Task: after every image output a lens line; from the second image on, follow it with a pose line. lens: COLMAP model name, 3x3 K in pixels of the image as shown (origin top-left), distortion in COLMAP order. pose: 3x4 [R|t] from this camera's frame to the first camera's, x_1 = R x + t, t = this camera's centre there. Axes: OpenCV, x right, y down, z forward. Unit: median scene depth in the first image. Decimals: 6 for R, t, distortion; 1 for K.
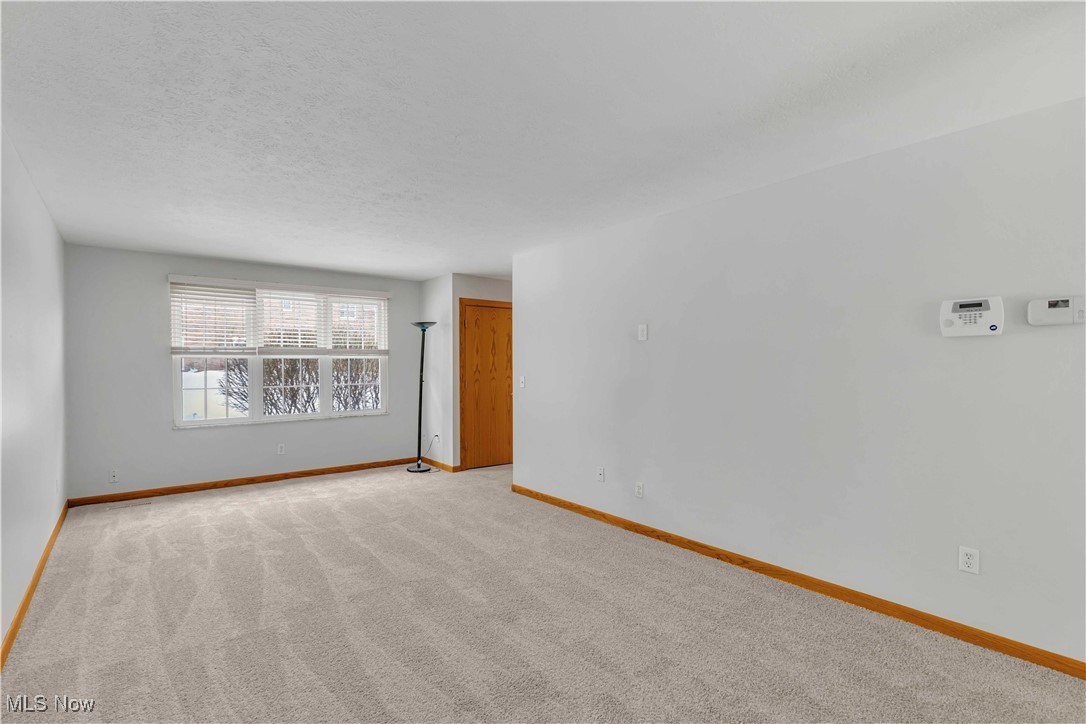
lens RADIAL K [[495.8, 0, 534.1], [0, 495.8, 362.4], [0, 0, 1]] dist [0.001549, -0.000867]
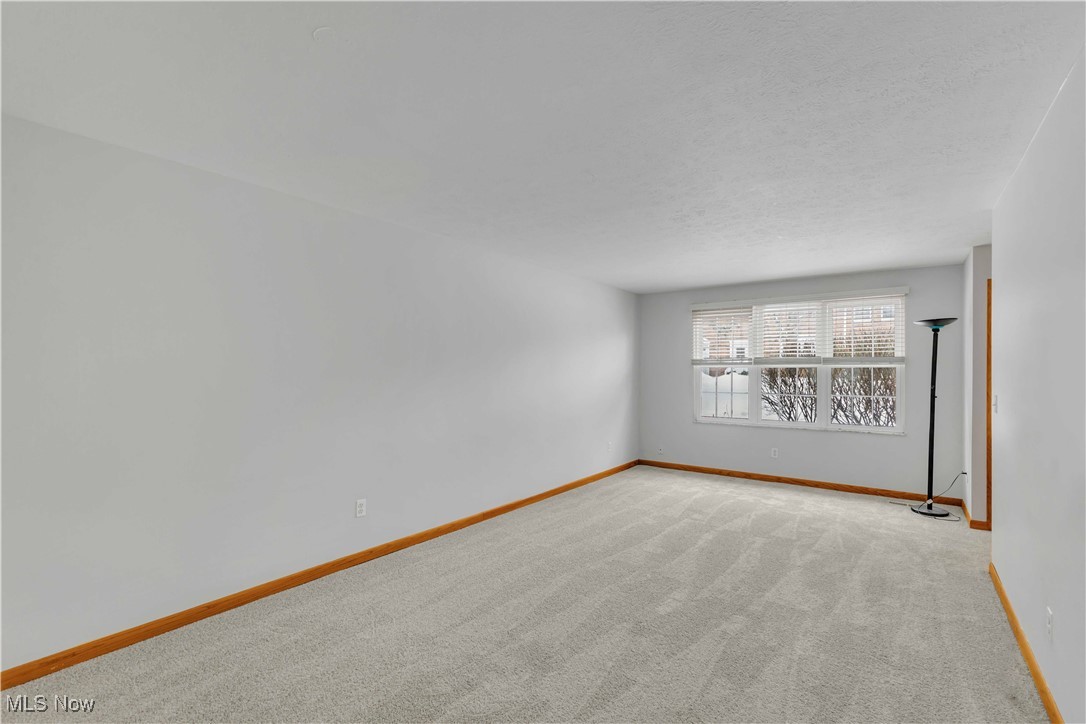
lens RADIAL K [[495.8, 0, 554.1], [0, 495.8, 364.9], [0, 0, 1]] dist [0.001549, -0.000867]
pose [[0.279993, -0.008929, -0.959961, 0.429233], [-0.003605, 0.999940, -0.010353, -0.001654], [0.959995, 0.006359, 0.279944, 0.278293]]
